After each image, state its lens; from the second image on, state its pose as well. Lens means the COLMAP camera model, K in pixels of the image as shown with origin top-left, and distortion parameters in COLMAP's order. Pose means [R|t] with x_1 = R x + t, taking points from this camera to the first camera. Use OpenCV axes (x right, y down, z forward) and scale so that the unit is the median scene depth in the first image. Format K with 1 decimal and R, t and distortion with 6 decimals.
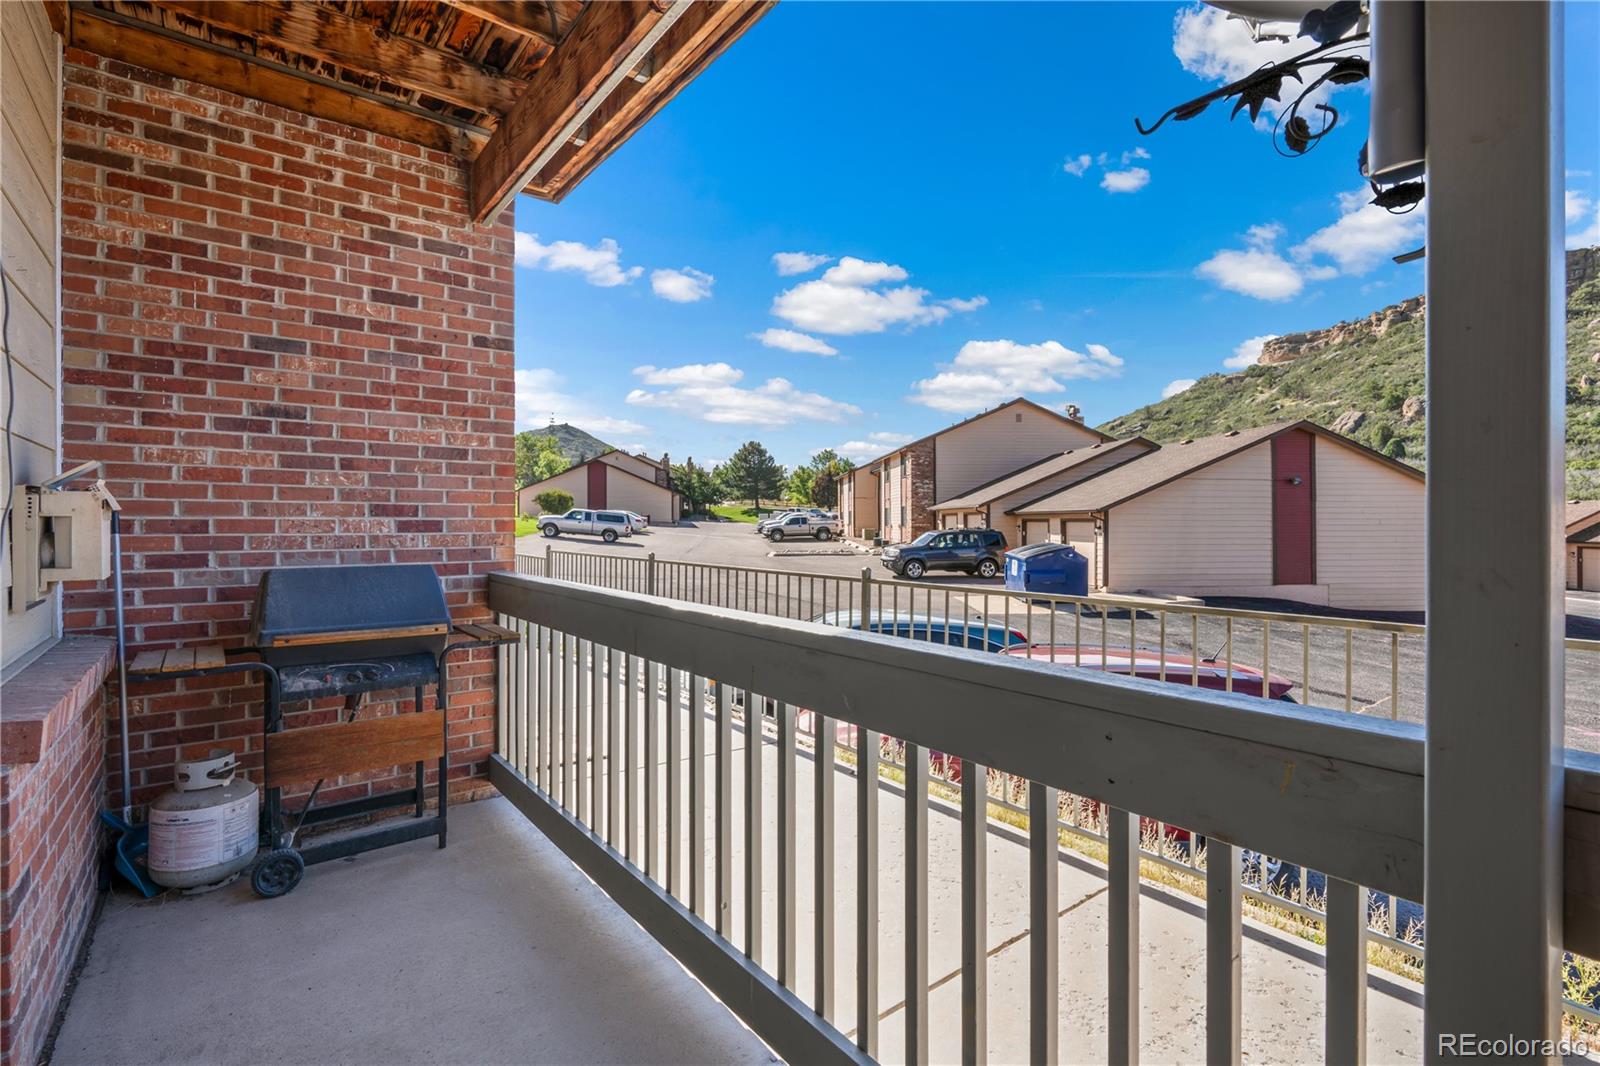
lens RADIAL K [[730.4, 0, 805.3], [0, 730.4, 529.5], [0, 0, 1]] dist [-0.007619, 0.002508]
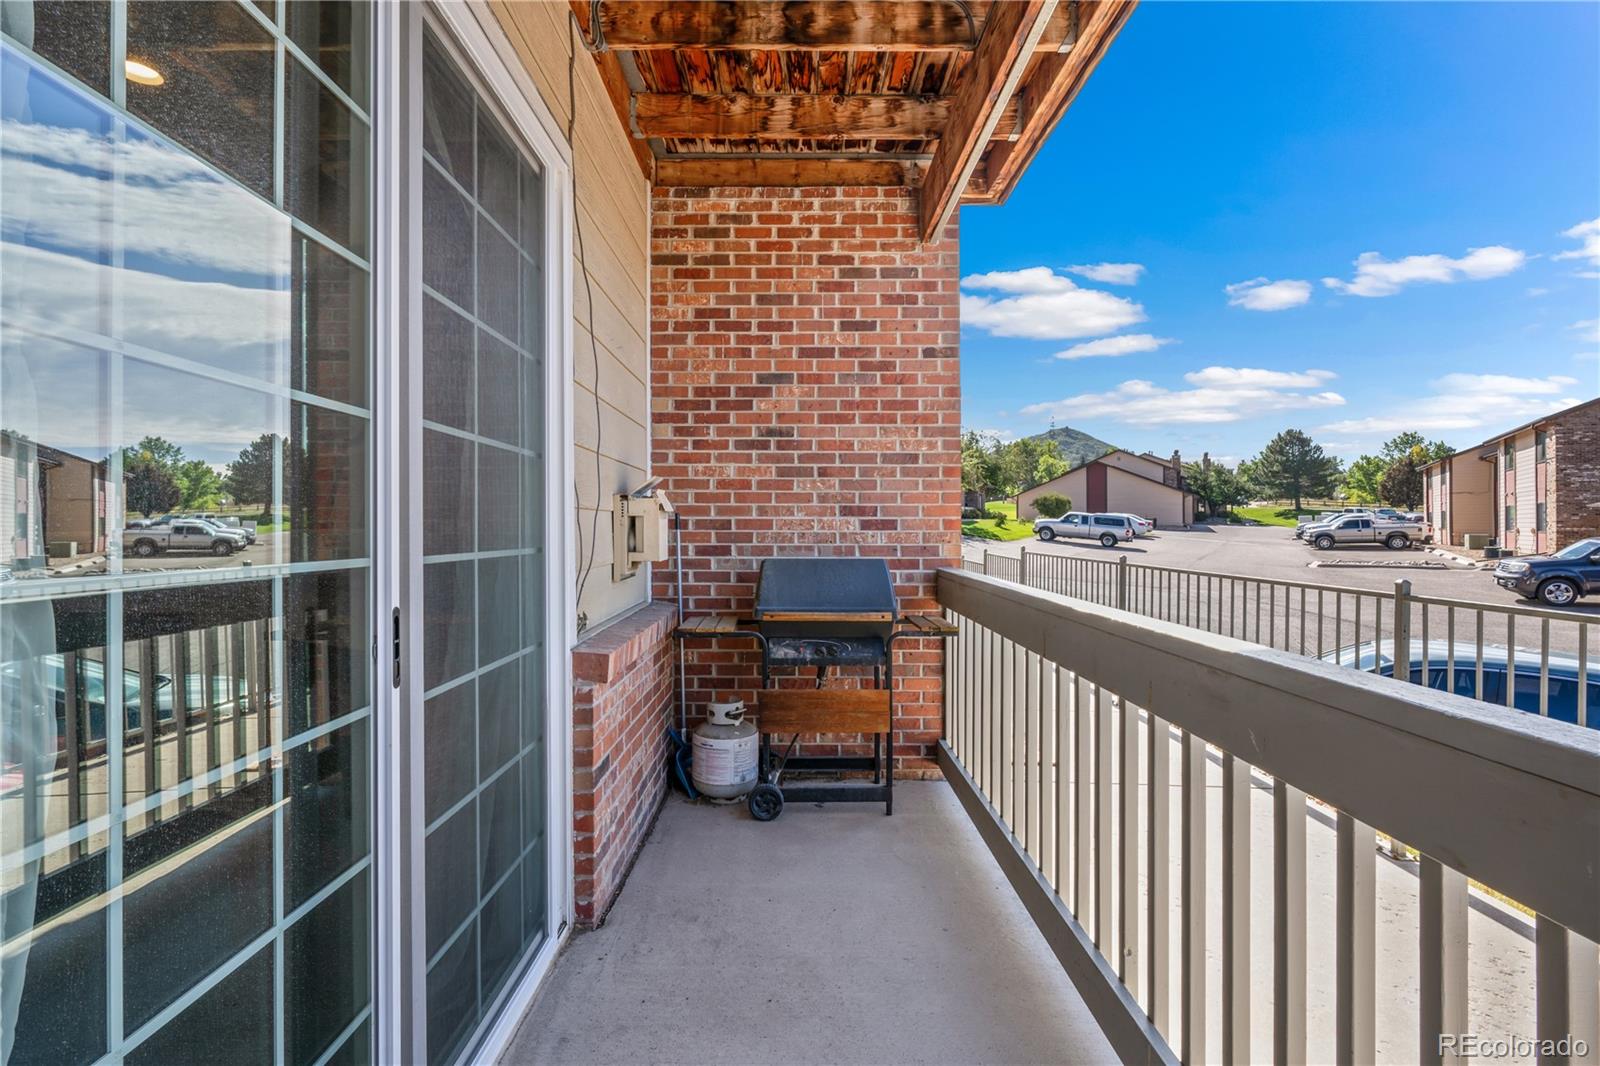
lens RADIAL K [[730.4, 0, 802.3], [0, 730.4, 530.9], [0, 0, 1]] dist [-0.007619, 0.002508]
pose [[0.789104, 0.003177, -0.614251, 0.121979], [-0.005151, 0.999986, -0.001446, 0.012732], [0.614238, 0.004305, 0.789109, 0.068597]]
